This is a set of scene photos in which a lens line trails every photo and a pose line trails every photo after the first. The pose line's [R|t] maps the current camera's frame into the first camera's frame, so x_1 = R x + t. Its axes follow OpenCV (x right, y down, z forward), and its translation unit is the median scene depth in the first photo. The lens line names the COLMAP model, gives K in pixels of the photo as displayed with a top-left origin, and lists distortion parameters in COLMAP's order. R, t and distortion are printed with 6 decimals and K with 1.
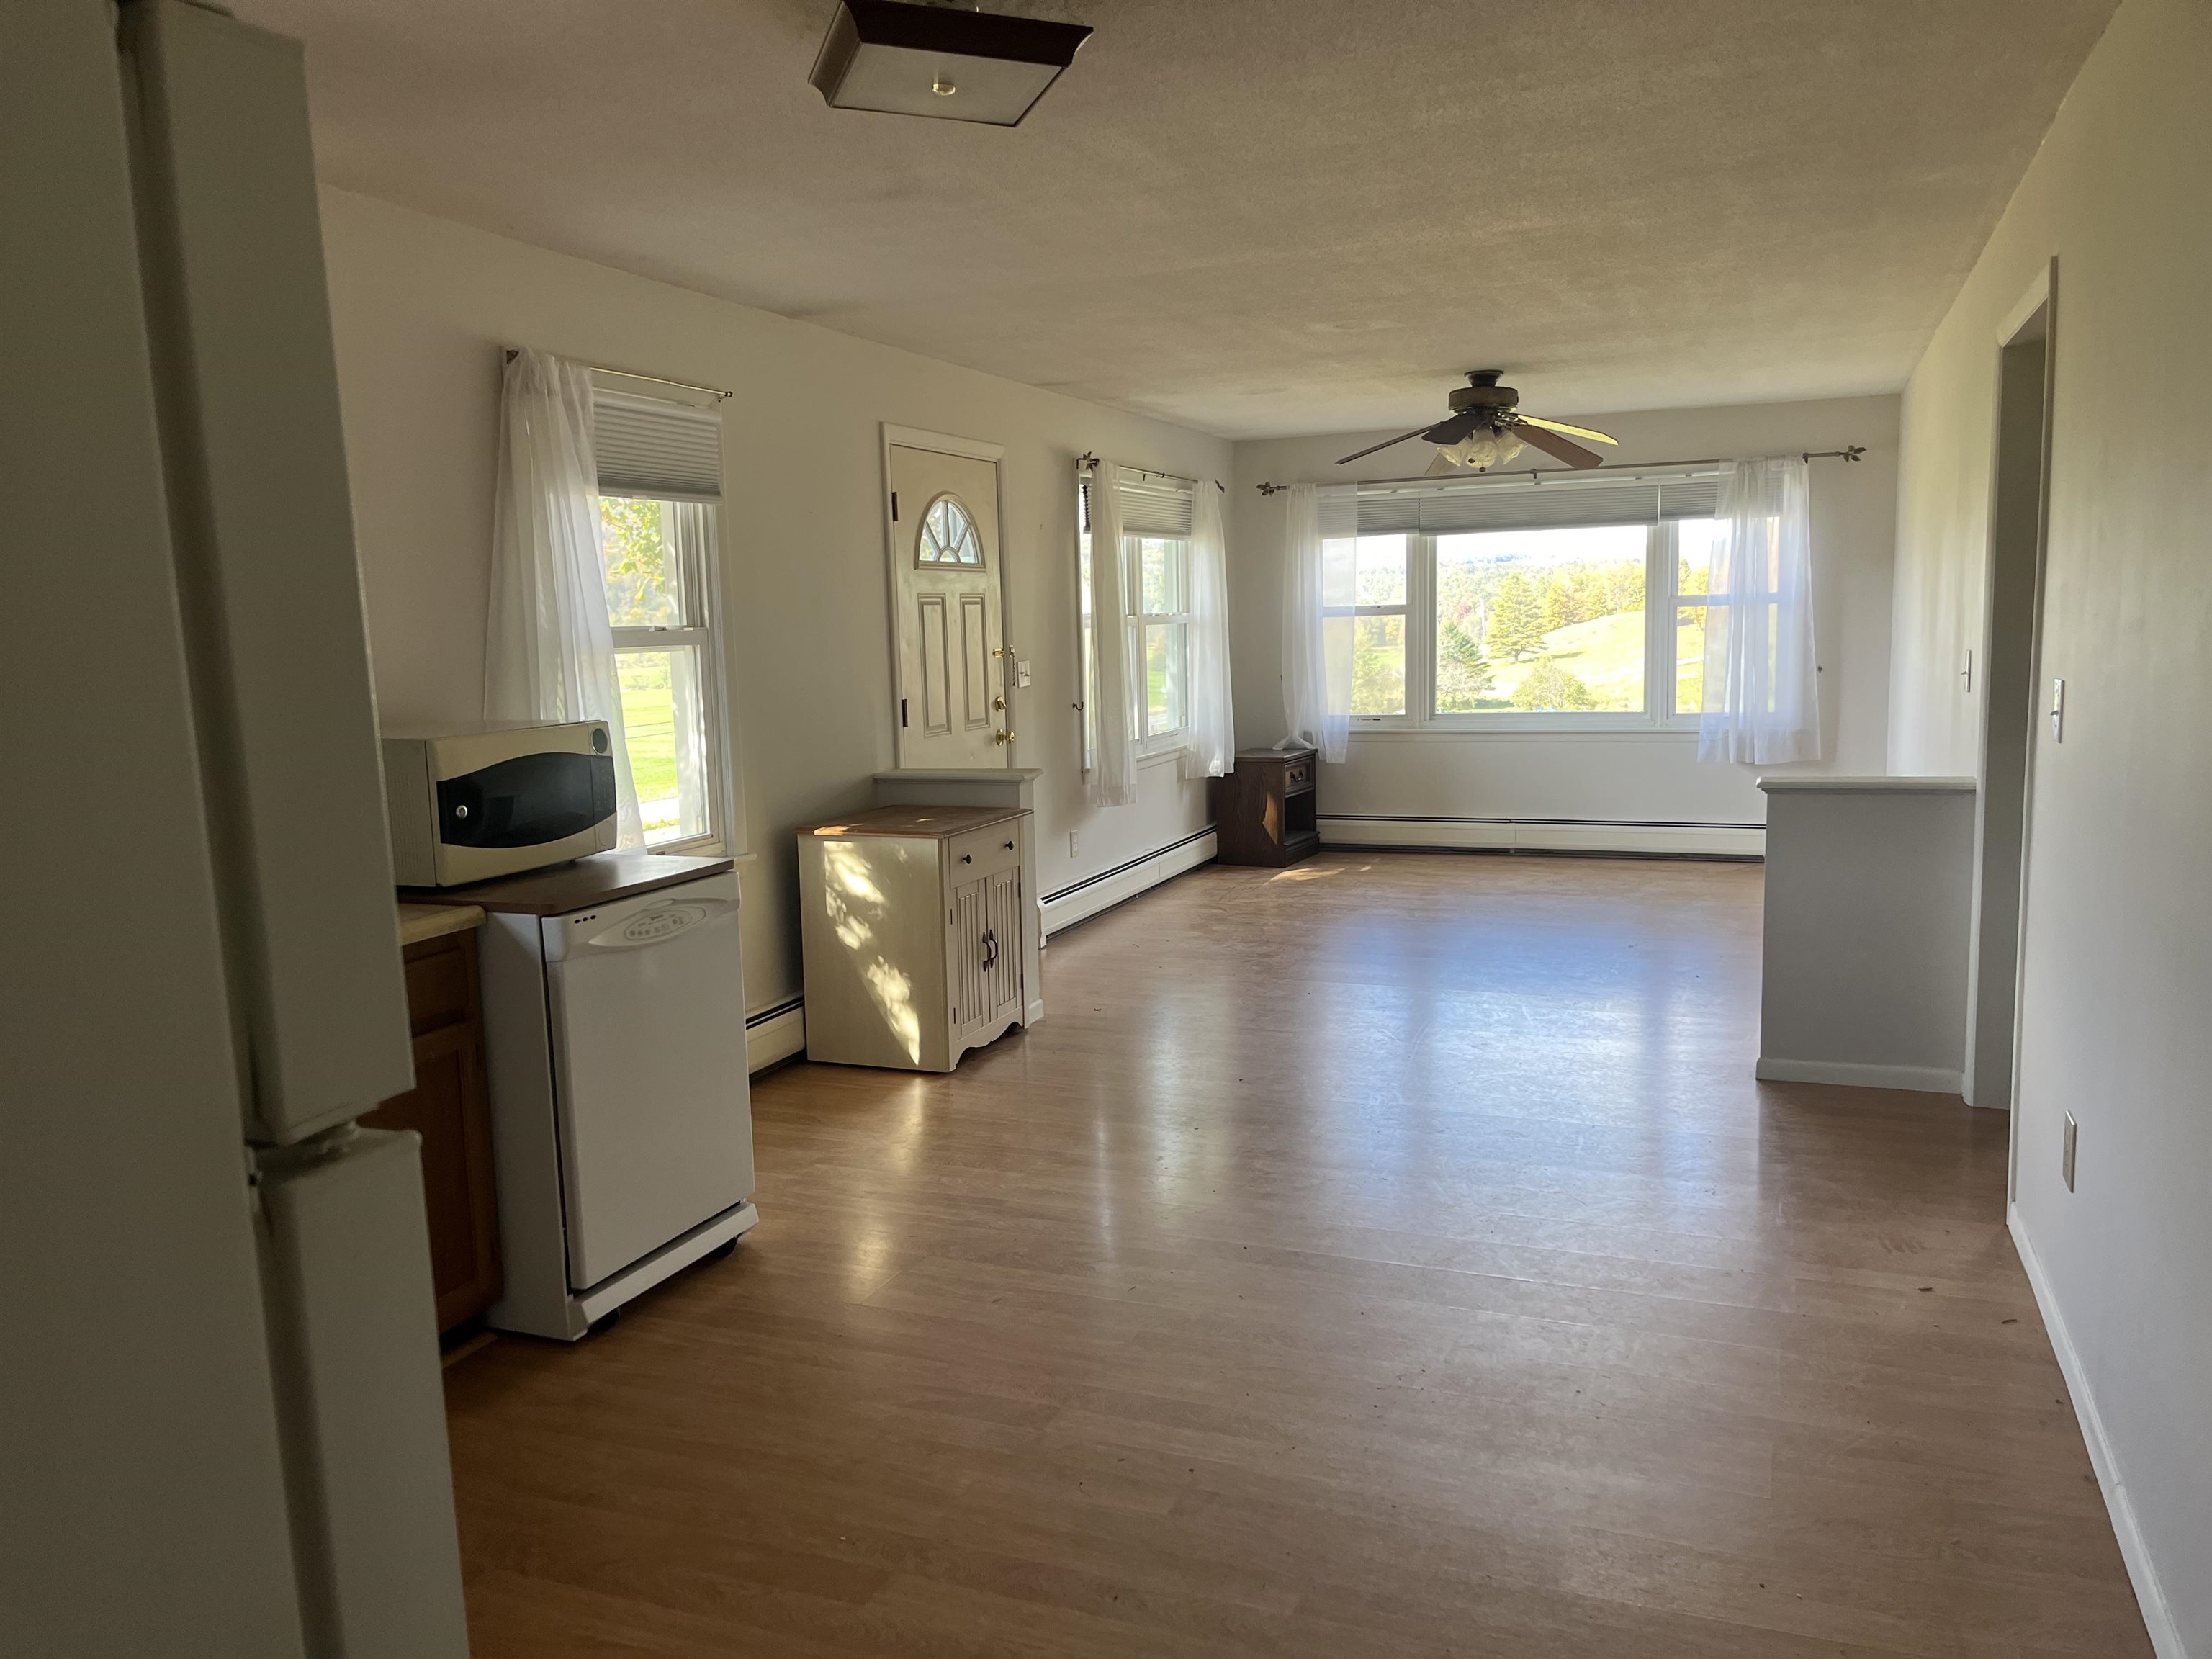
lens RADIAL K [[1671.0, 0, 1106.3], [0, 1671.0, 840.1], [0, 0, 1]] dist [0.033401, -0.053093]
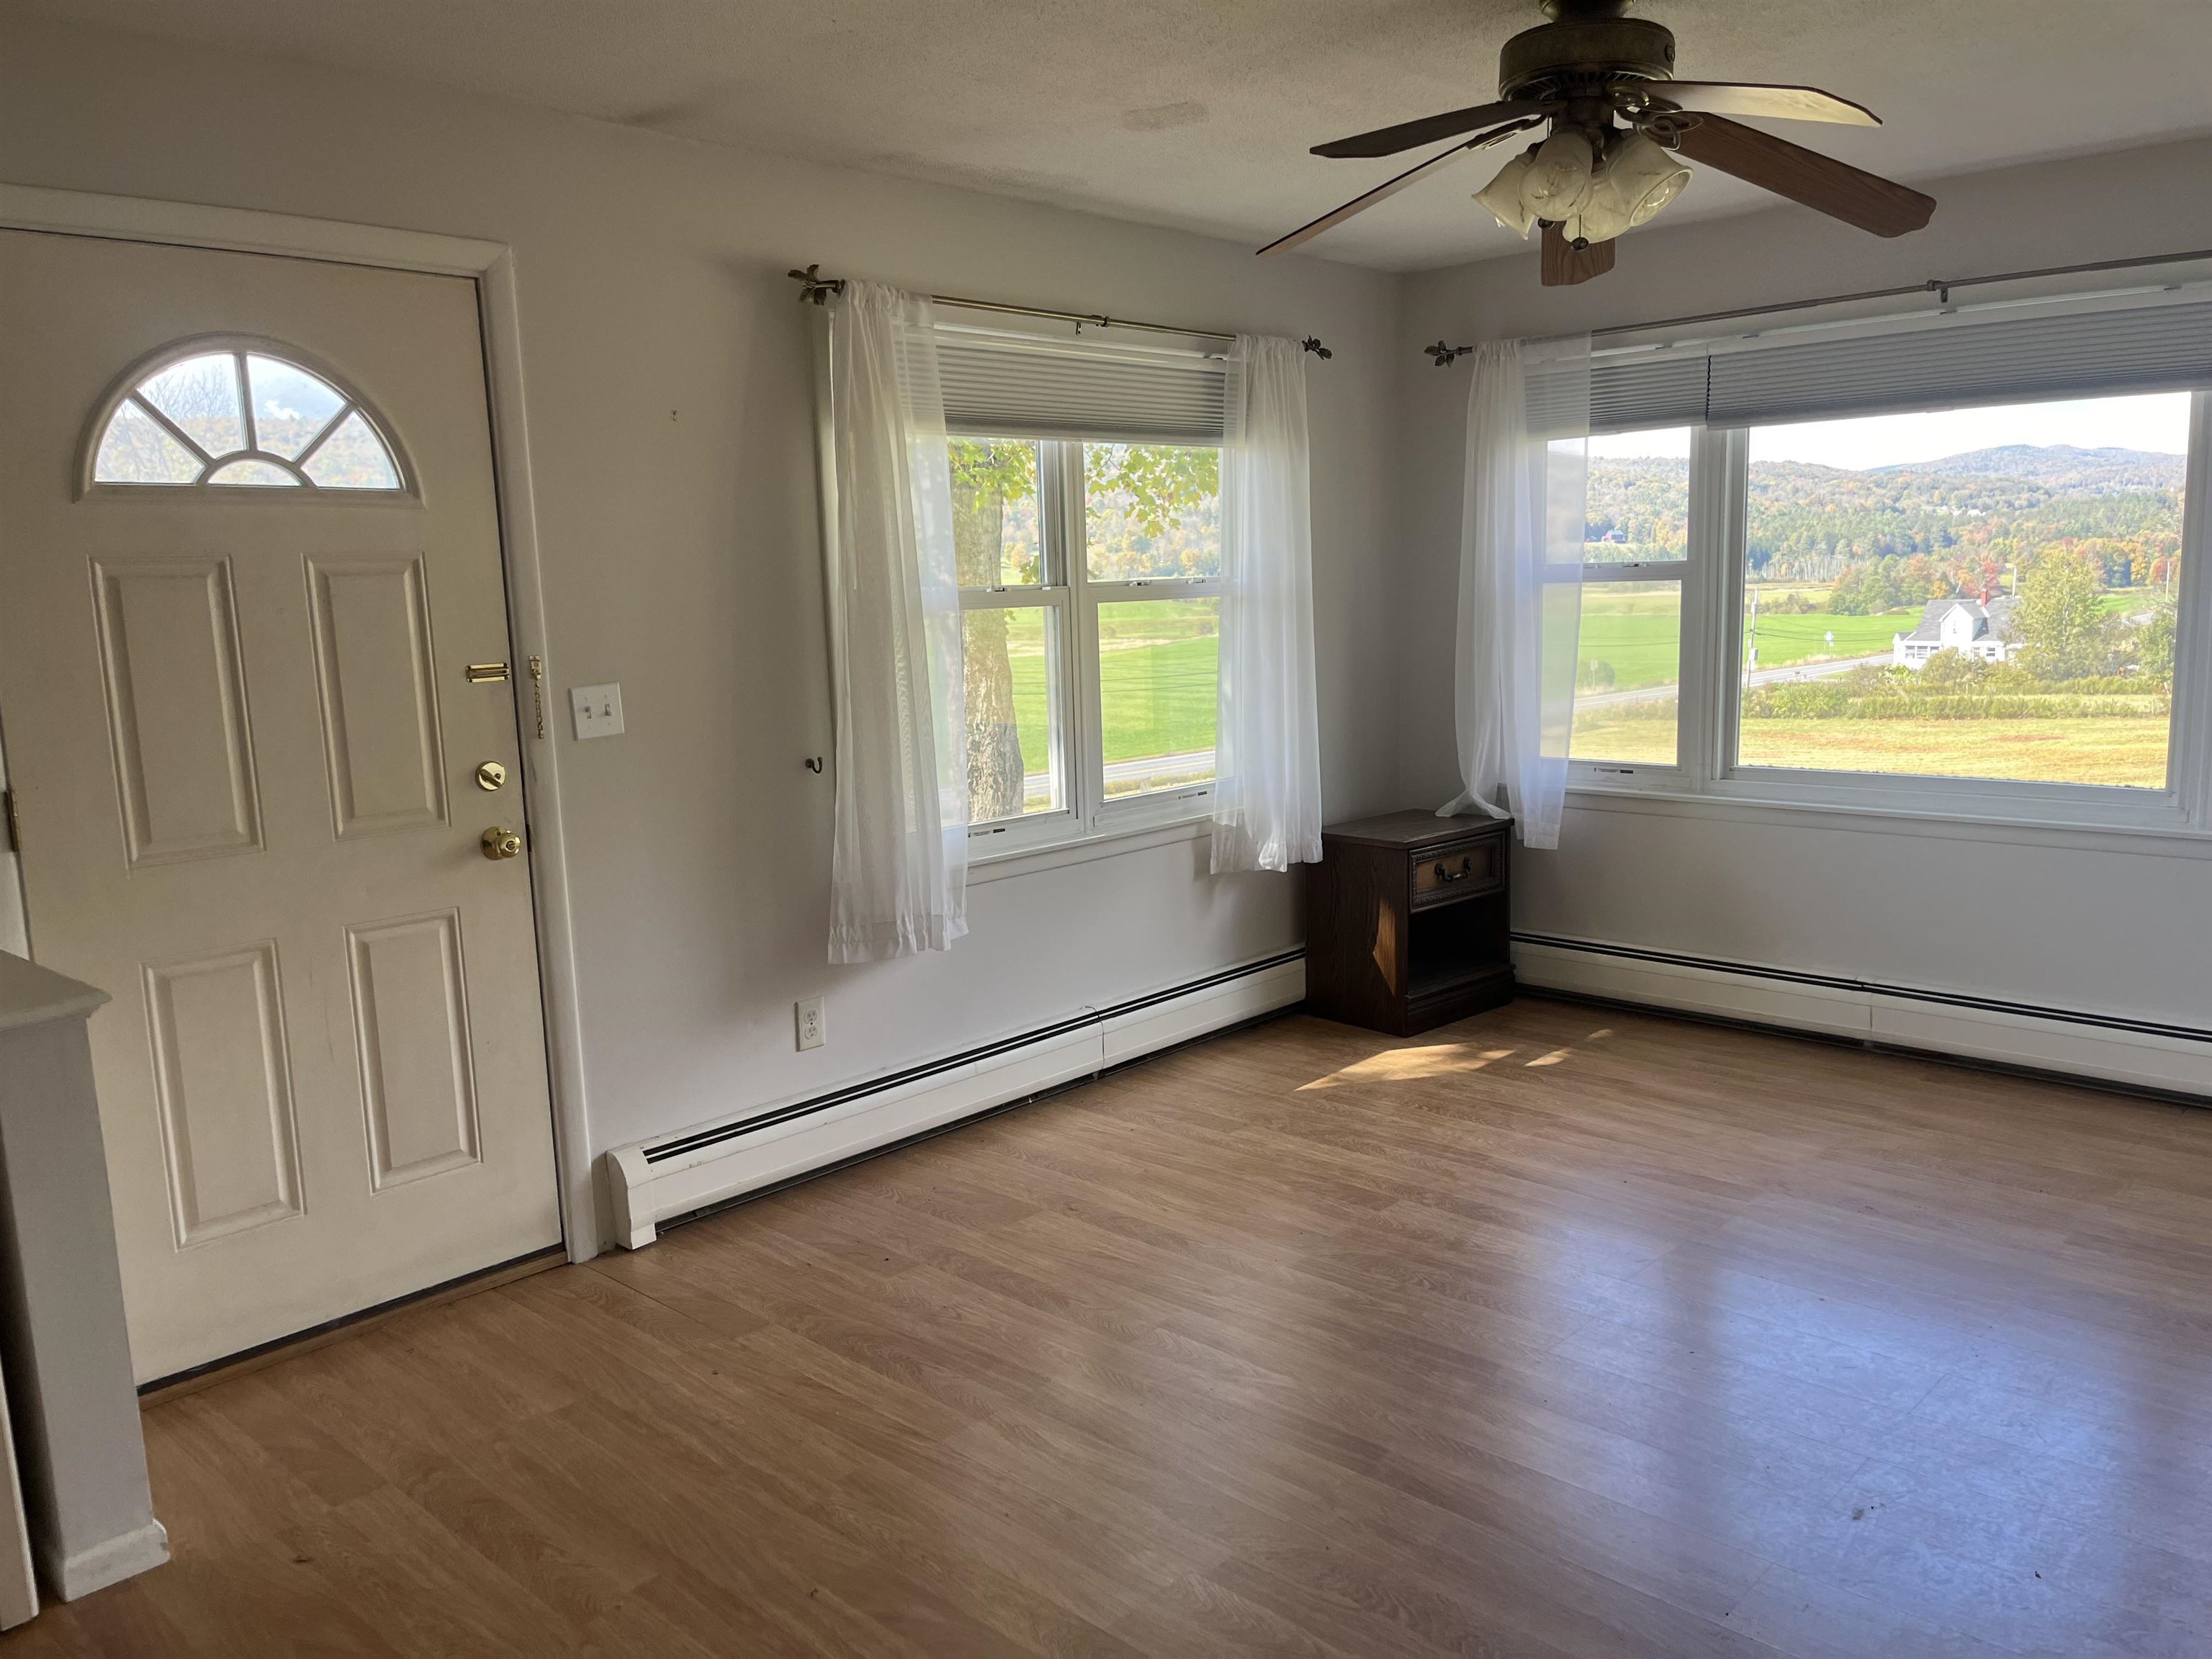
lens RADIAL K [[1671.0, 0, 1102.8], [0, 1671.0, 840.3], [0, 0, 1]] dist [0.033401, -0.053093]
pose [[0.930107, 0.055744, -0.363034, 0.207525], [-0.044654, 0.998246, 0.038877, -0.064876], [0.364565, -0.019948, 0.930964, 0.438307]]
